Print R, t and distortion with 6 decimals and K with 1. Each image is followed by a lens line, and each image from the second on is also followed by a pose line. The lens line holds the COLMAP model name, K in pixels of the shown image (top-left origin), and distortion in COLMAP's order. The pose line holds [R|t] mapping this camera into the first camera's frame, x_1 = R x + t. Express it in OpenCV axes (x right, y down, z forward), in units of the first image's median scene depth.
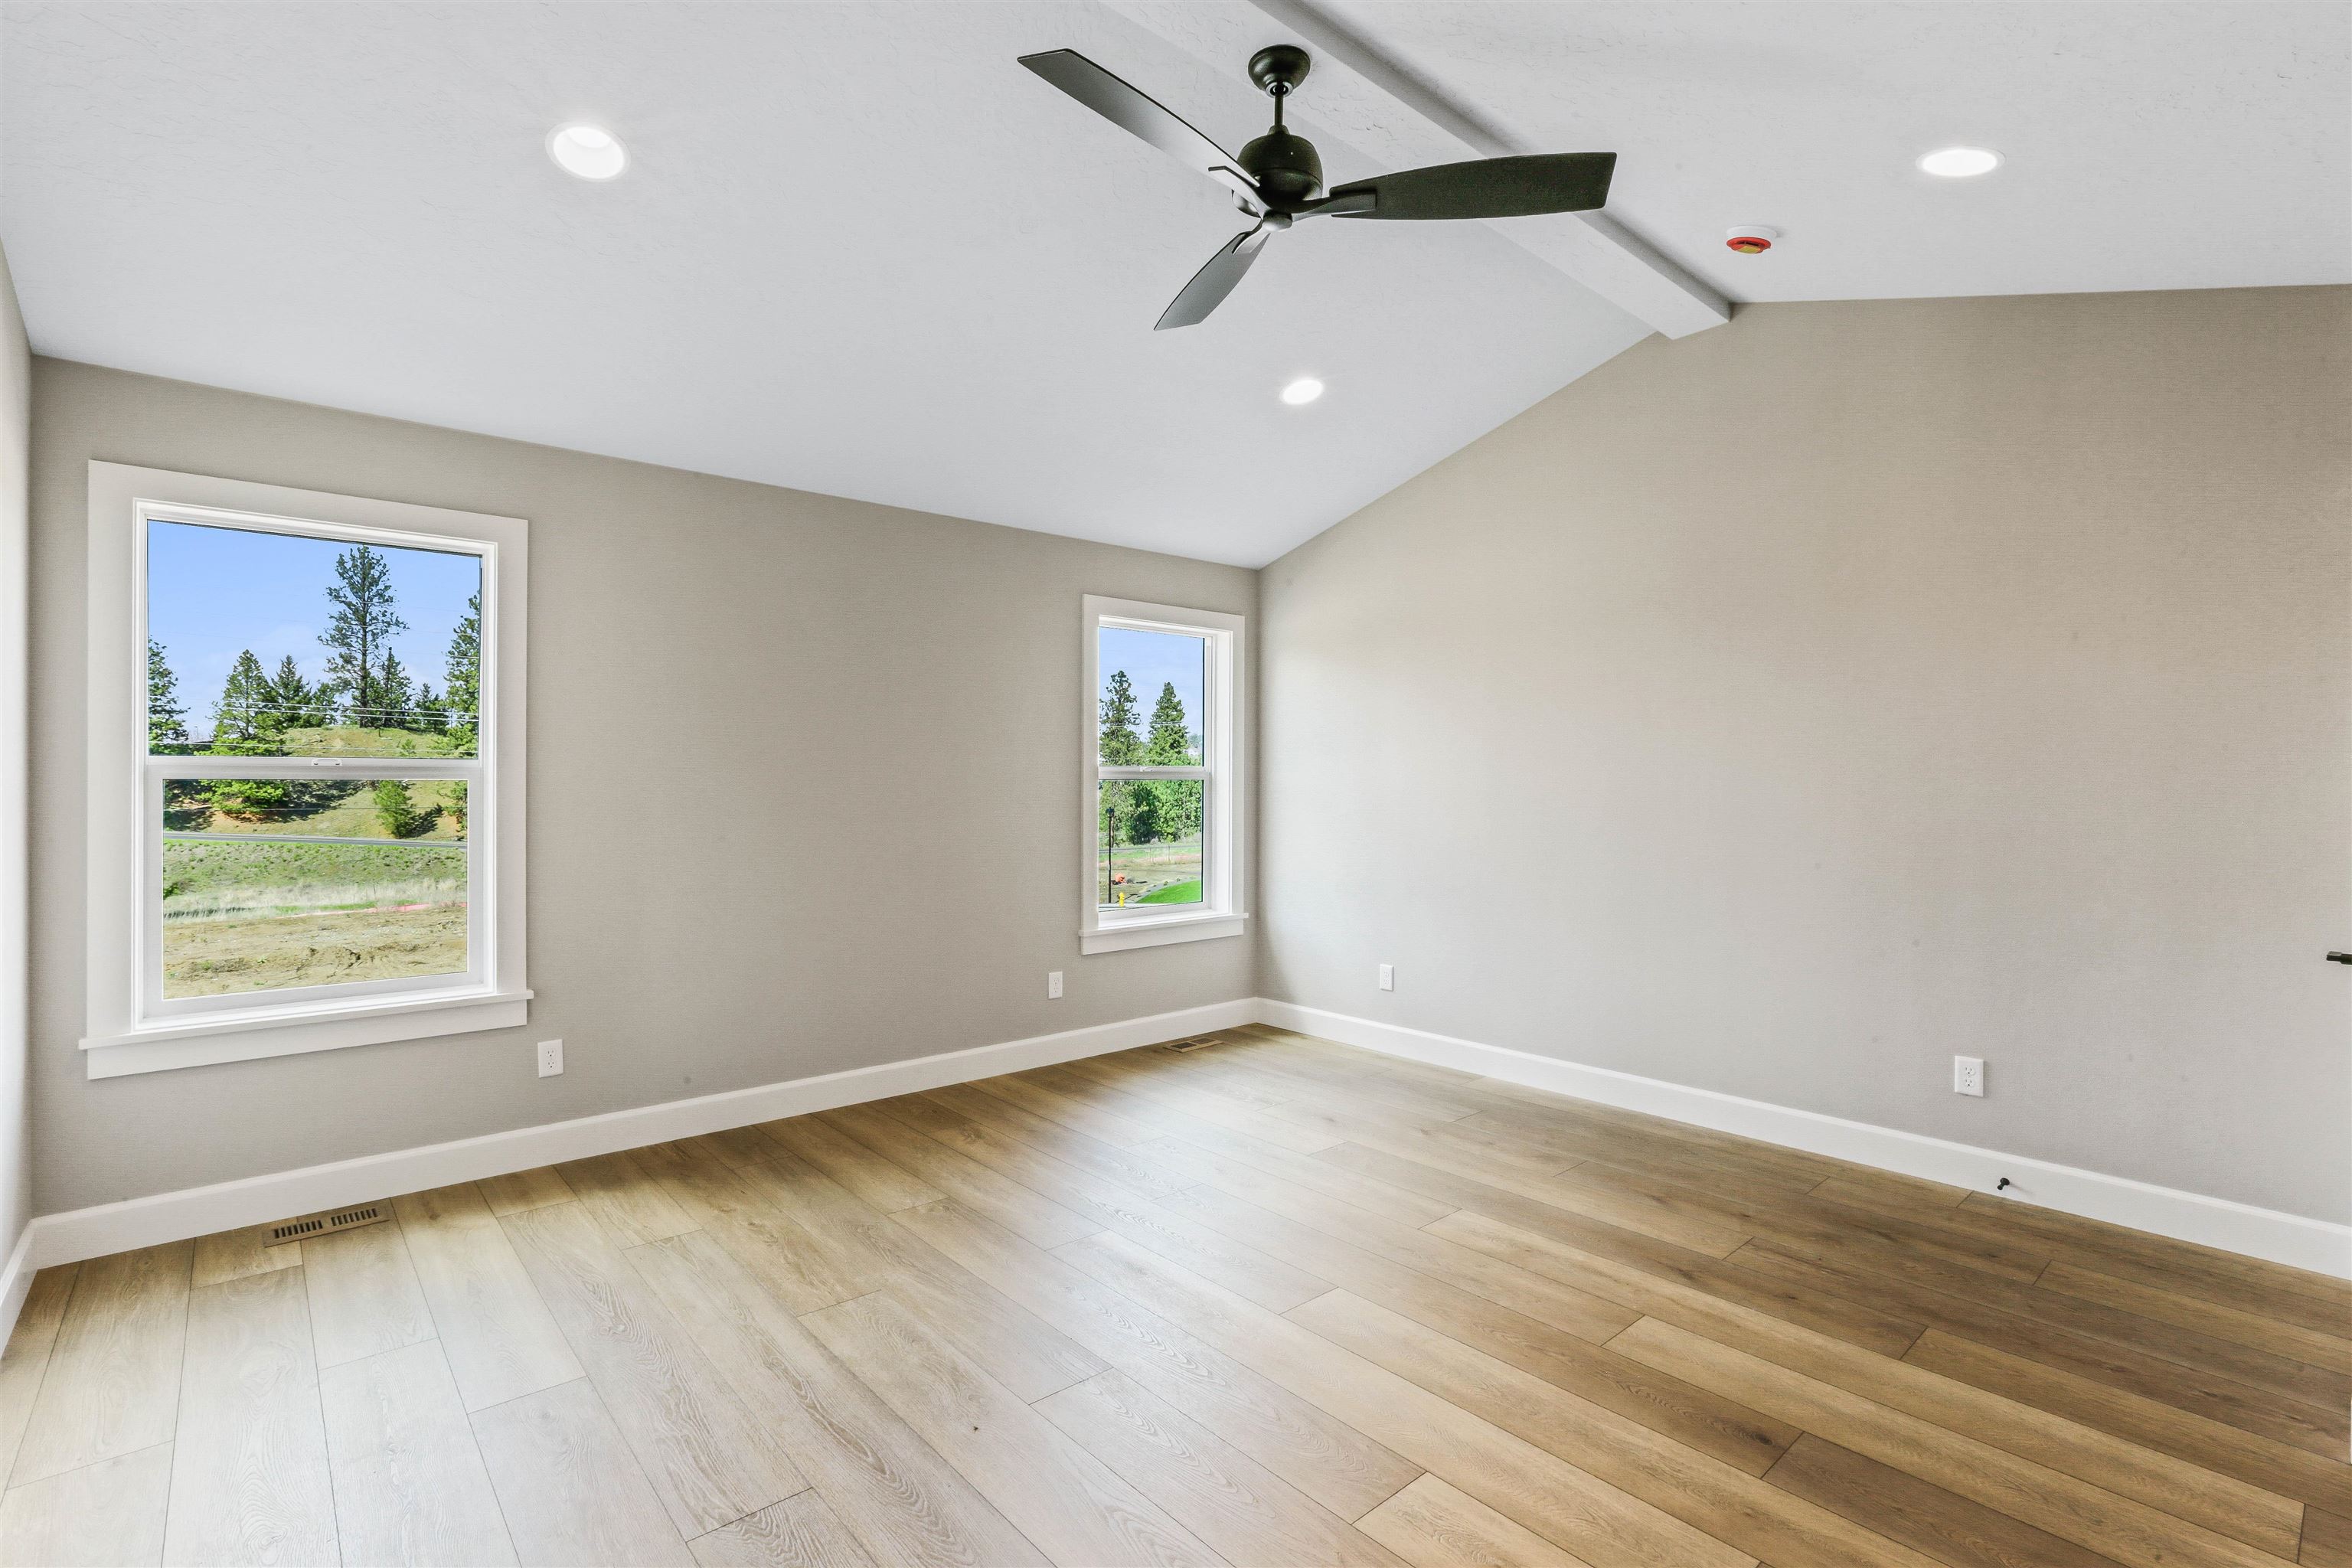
lens RADIAL K [[1080.1, 0, 1178.6], [0, 1080.1, 779.9], [0, 0, 1]] dist [-0.011399, 0.004770]
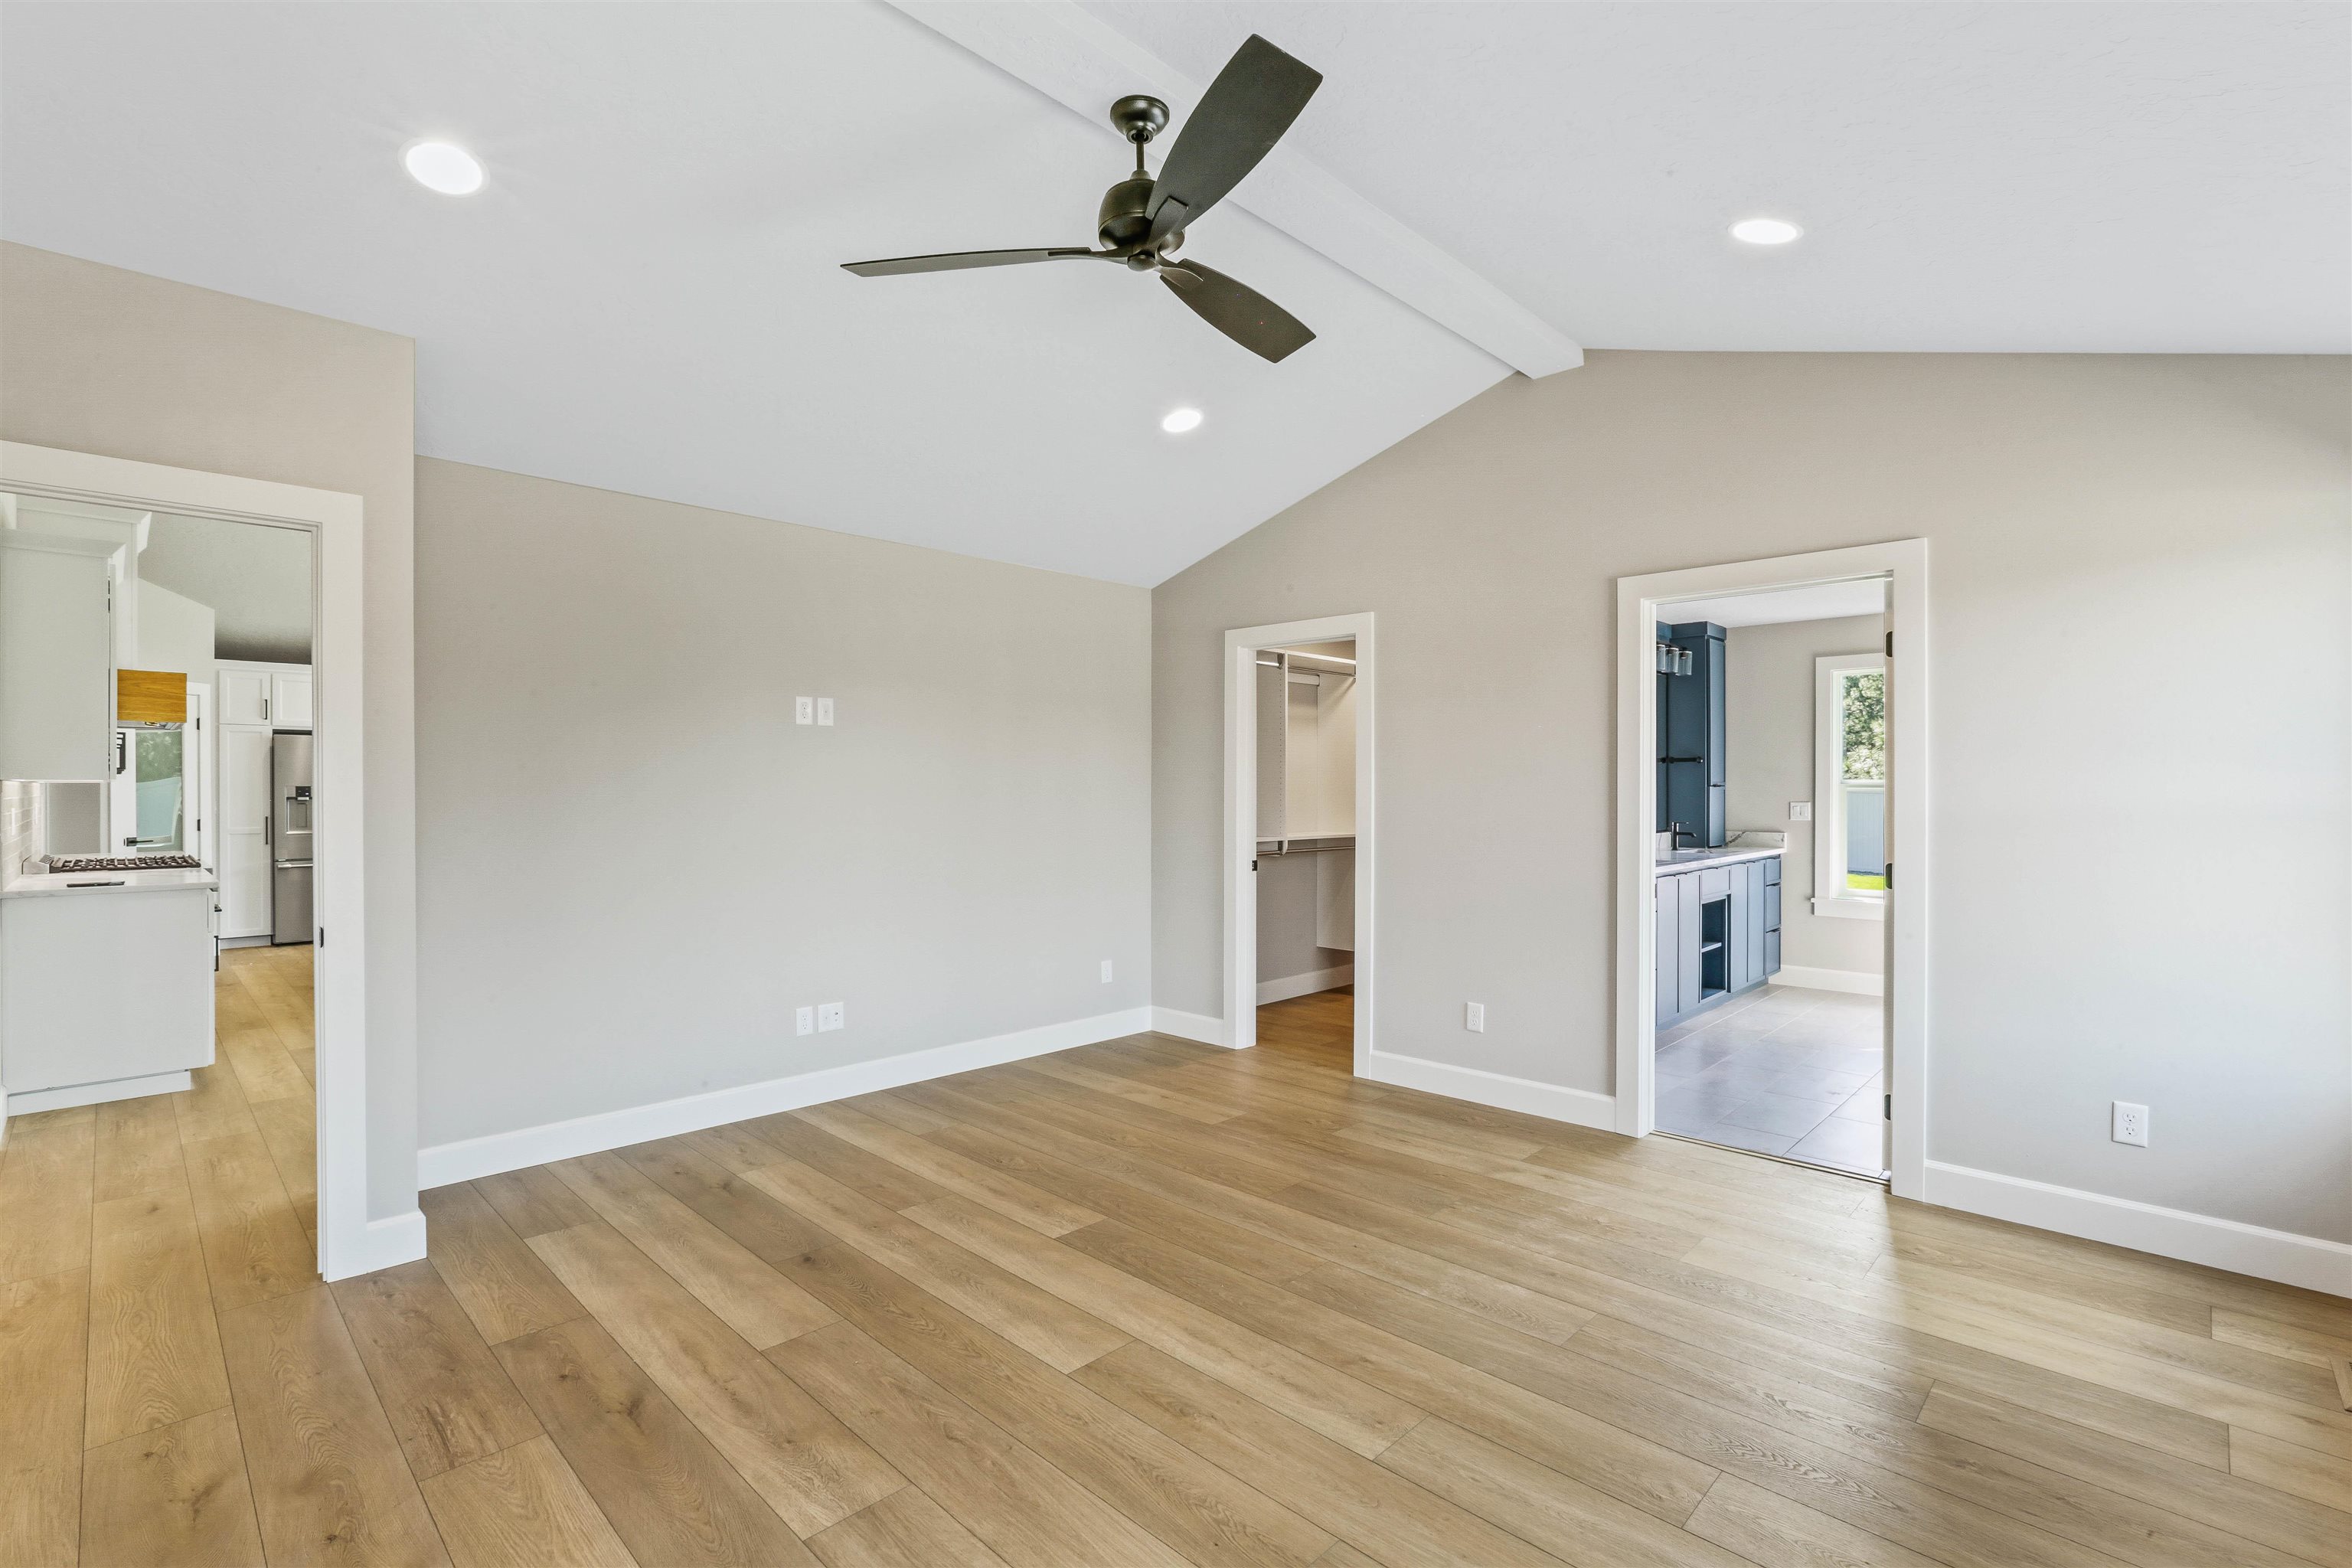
lens RADIAL K [[1080.1, 0, 1186.0], [0, 1080.1, 809.7], [0, 0, 1]] dist [-0.011399, 0.004770]
pose [[-0.996077, -0.000123, -0.088492, 0.152347], [-0.001649, 0.999851, 0.017182, -0.009092], [0.088477, 0.017260, -0.995929, 2.224823]]
